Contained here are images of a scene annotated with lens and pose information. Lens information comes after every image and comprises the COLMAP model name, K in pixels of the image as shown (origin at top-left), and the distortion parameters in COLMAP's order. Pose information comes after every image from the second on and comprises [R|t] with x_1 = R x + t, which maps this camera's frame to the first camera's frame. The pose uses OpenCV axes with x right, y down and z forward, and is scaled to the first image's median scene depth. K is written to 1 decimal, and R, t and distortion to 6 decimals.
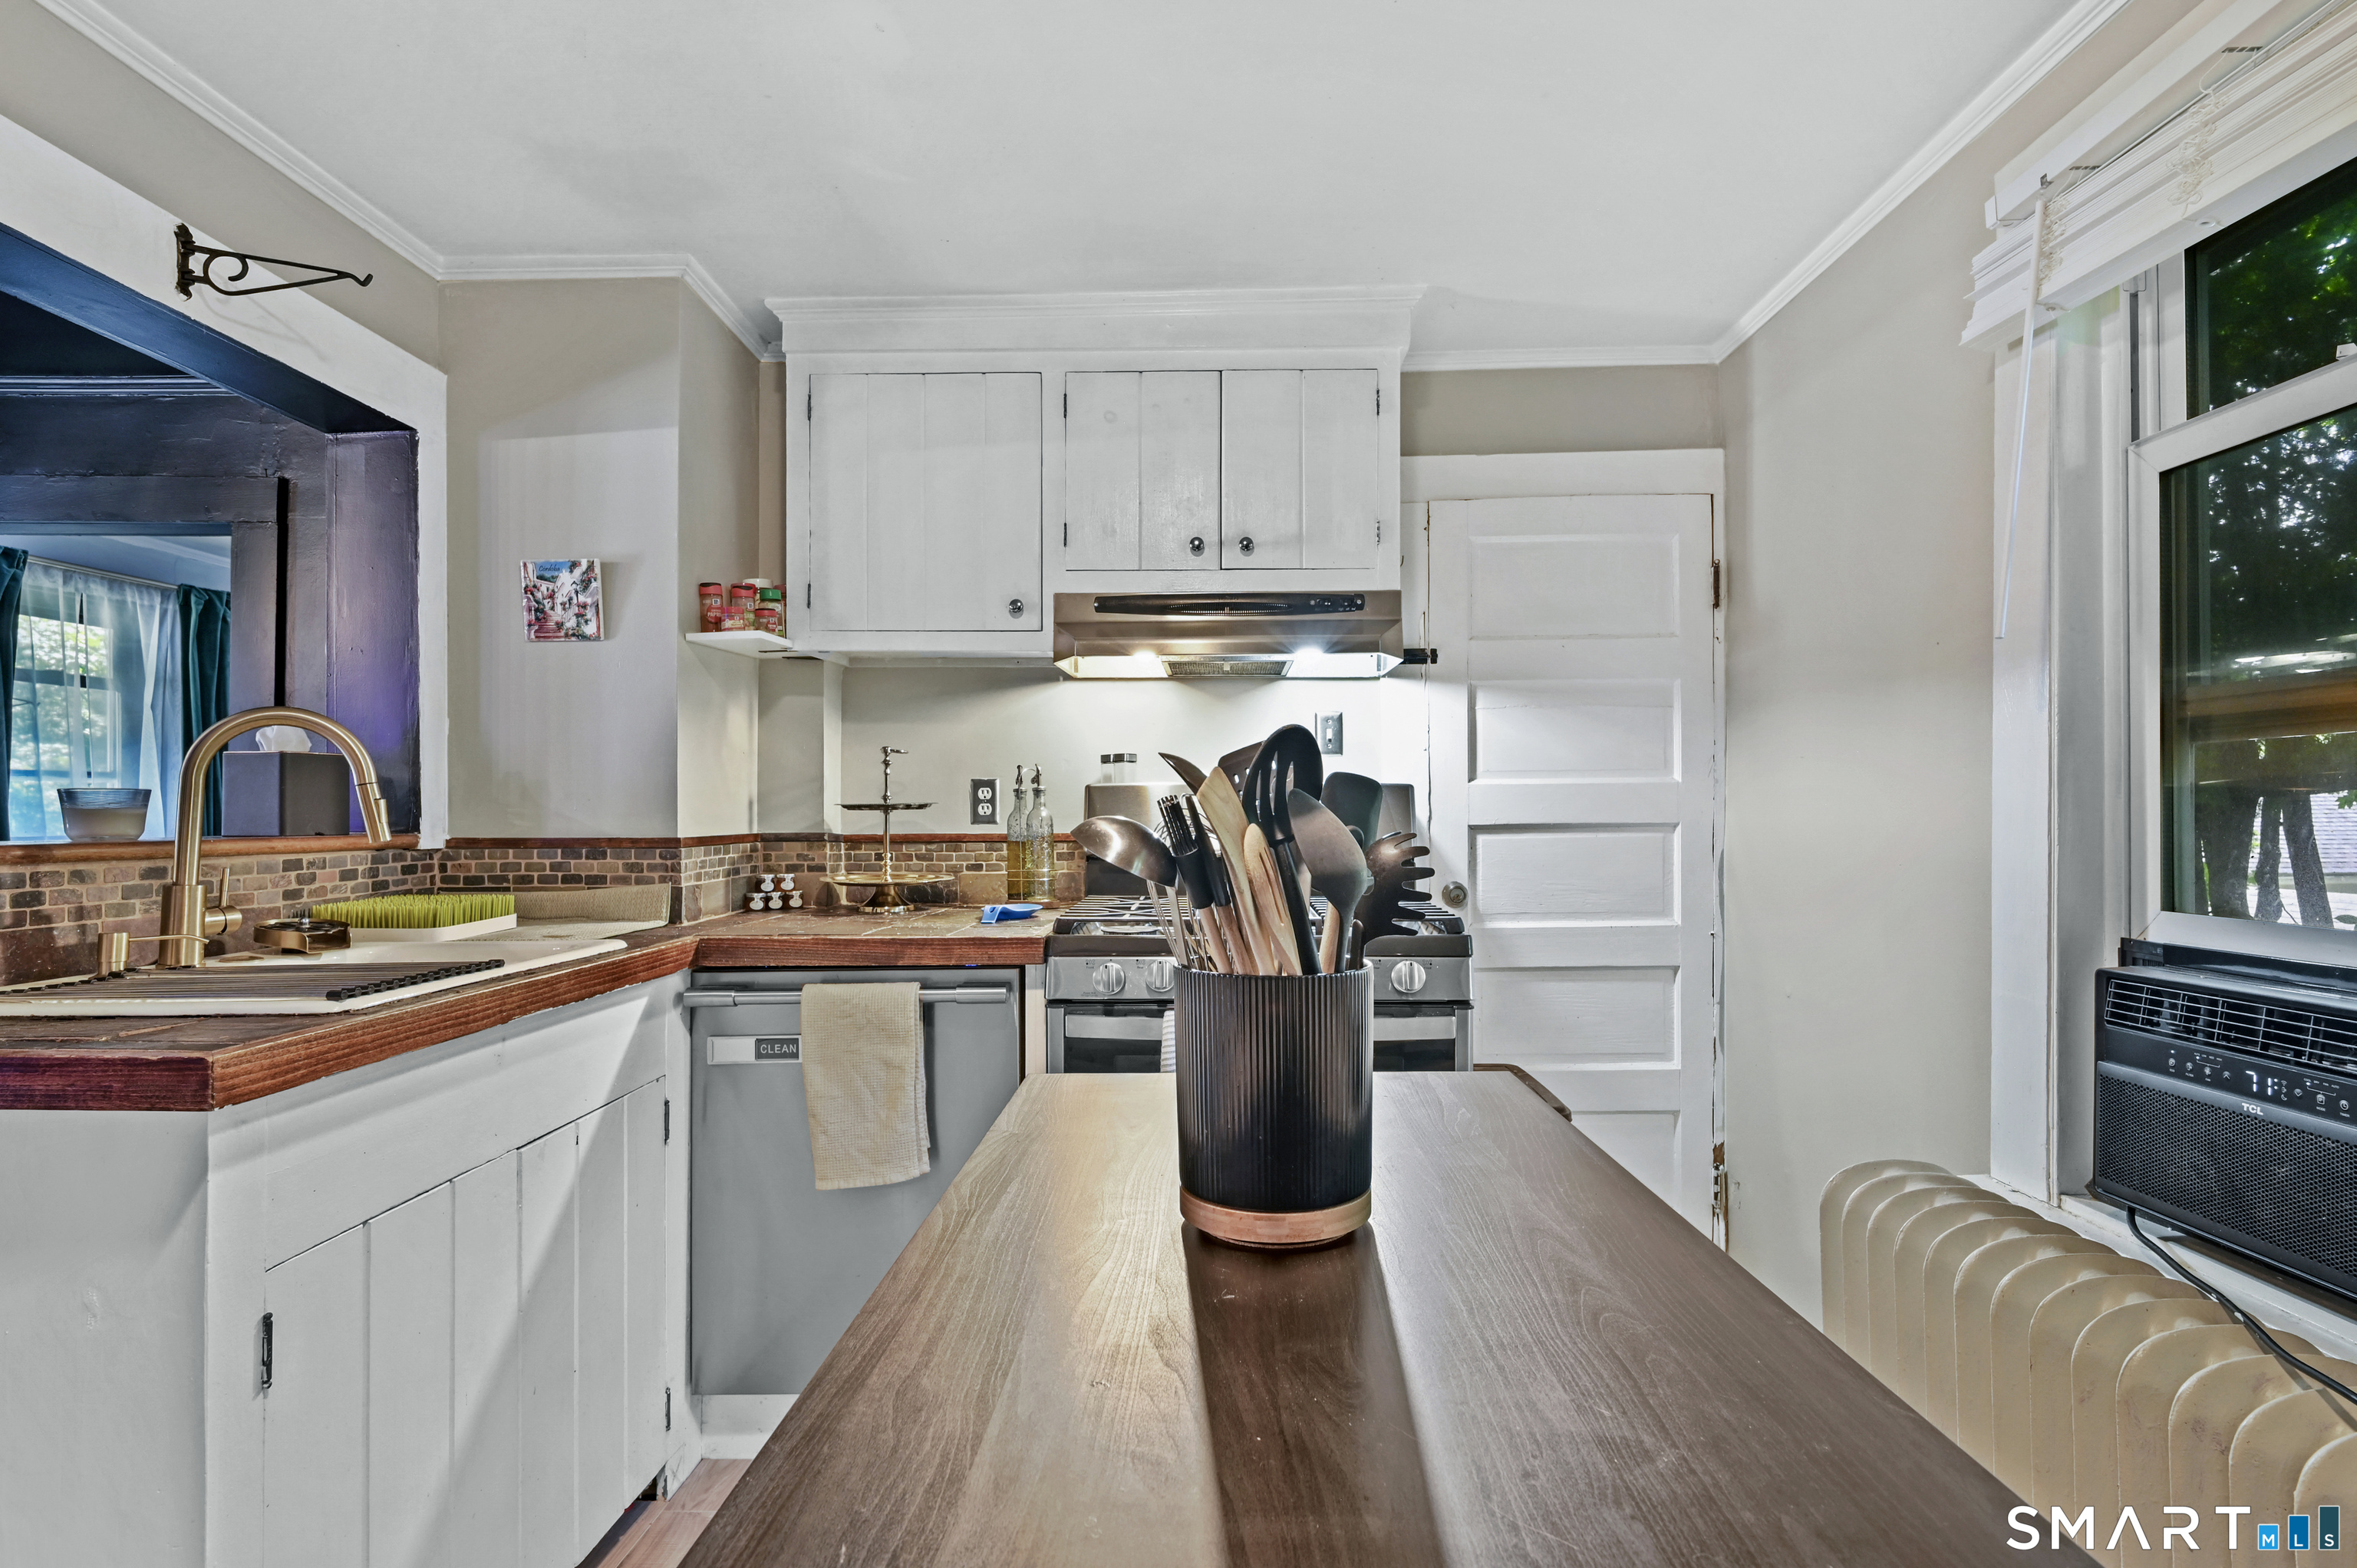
lens RADIAL K [[1094.3, 0, 1219.7], [0, 1094.3, 810.5], [0, 0, 1]] dist [-0.010319, -0.001302]
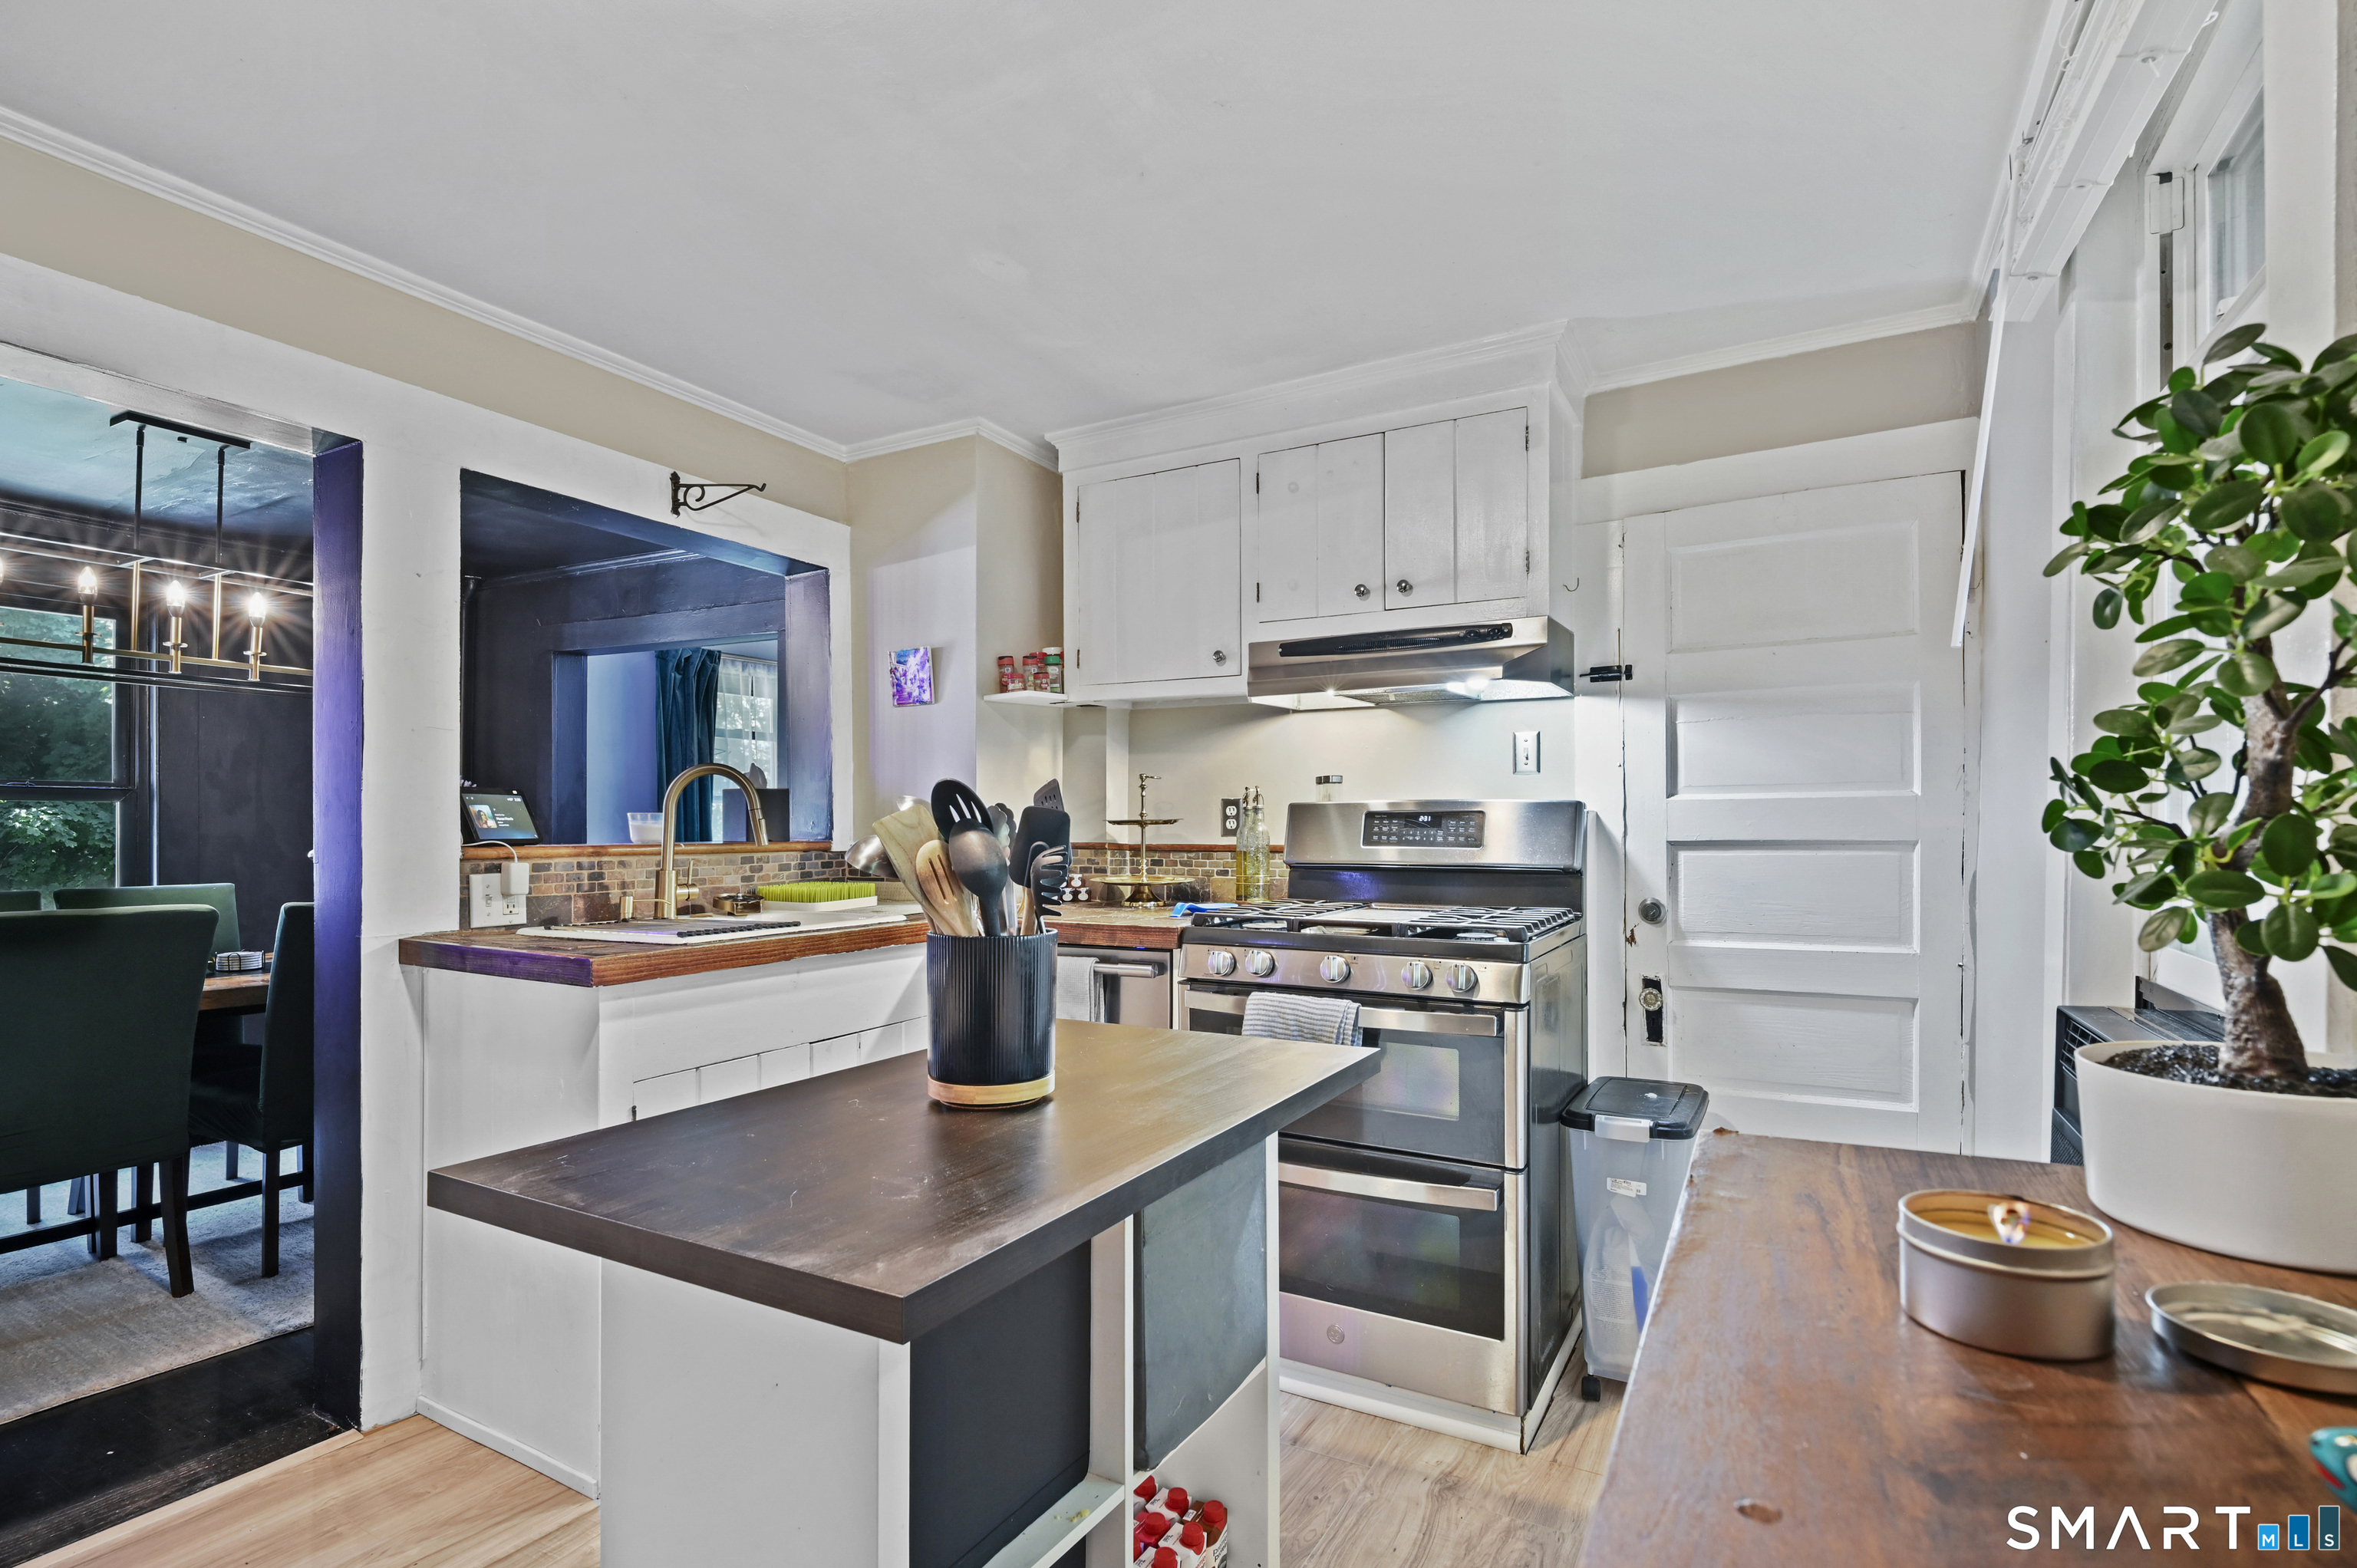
lens RADIAL K [[1094.3, 0, 1230.4], [0, 1094.3, 841.0], [0, 0, 1]] dist [-0.010319, -0.001302]
pose [[0.889654, 0.009023, -0.456545, 0.420750], [-0.000236, 0.999814, 0.019300, -0.007163], [0.456634, -0.017062, 0.889491, -0.080392]]
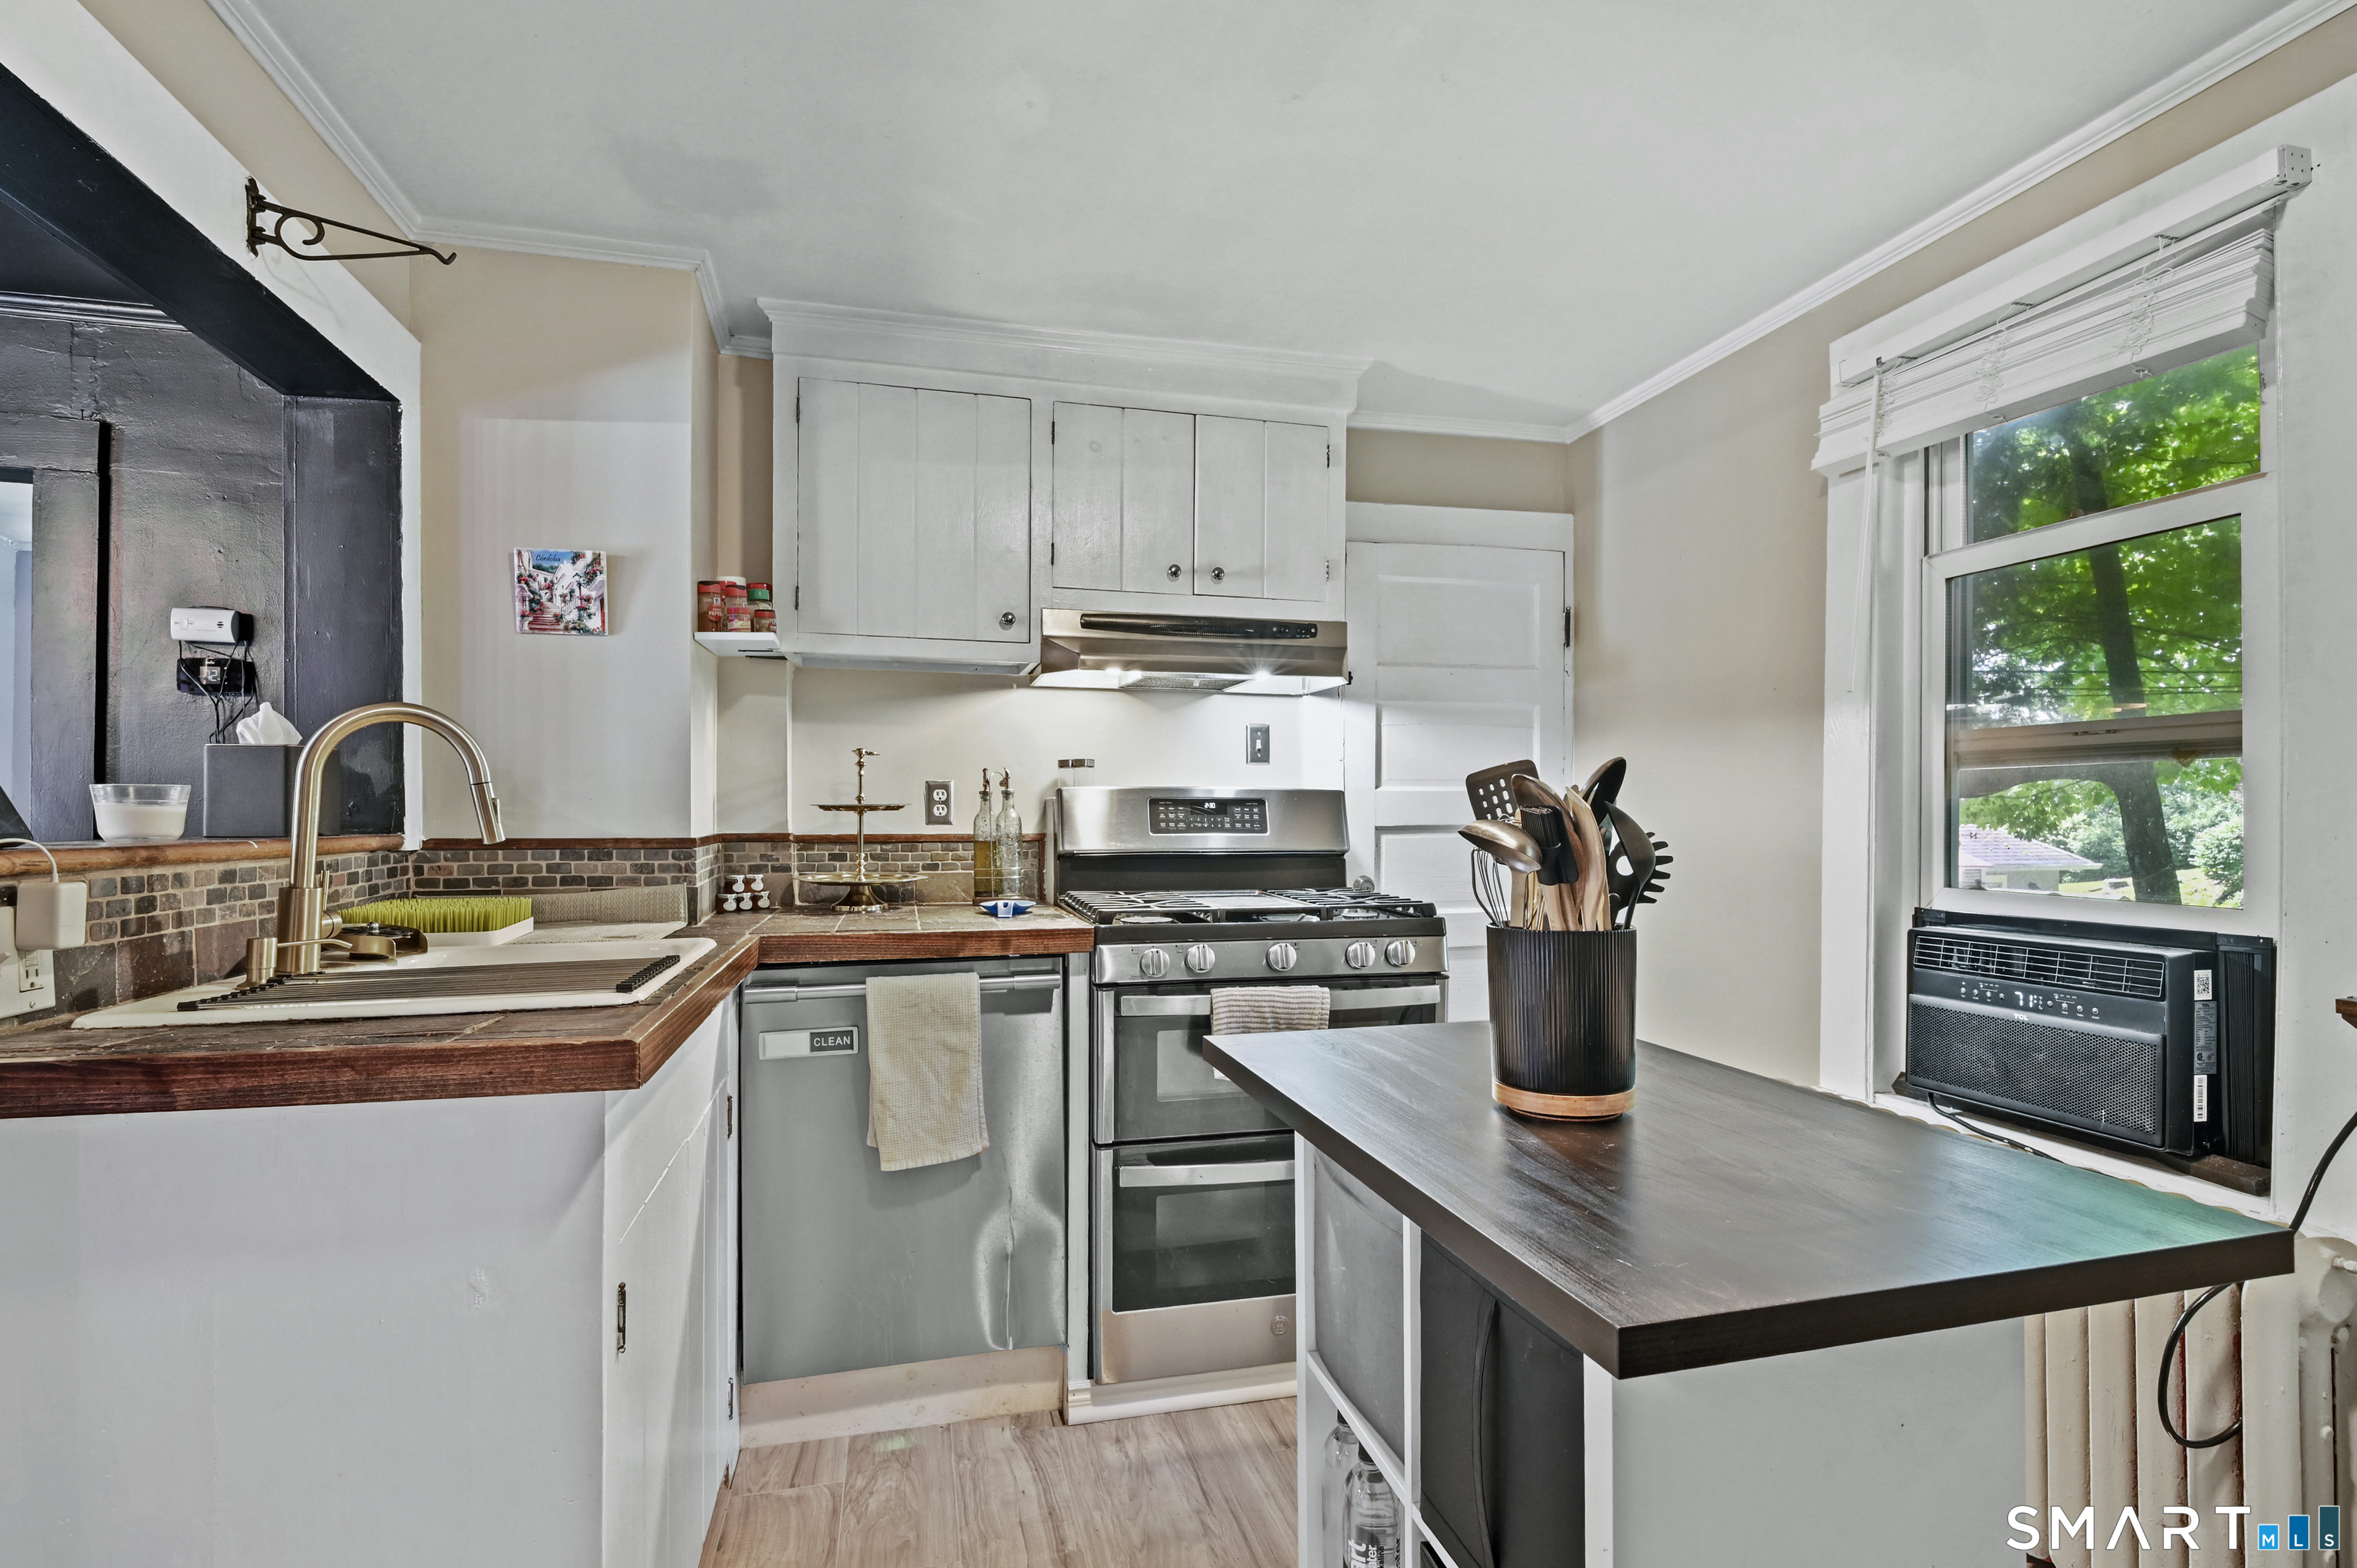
lens RADIAL K [[1094.3, 0, 1242.1], [0, 1094.3, 823.3], [0, 0, 1]] dist [-0.010319, -0.001302]
pose [[0.963865, 0.002239, 0.266381, -0.276901], [-0.005180, 0.999933, 0.010339, -0.001187], [-0.266340, -0.011345, 0.963812, -0.092034]]
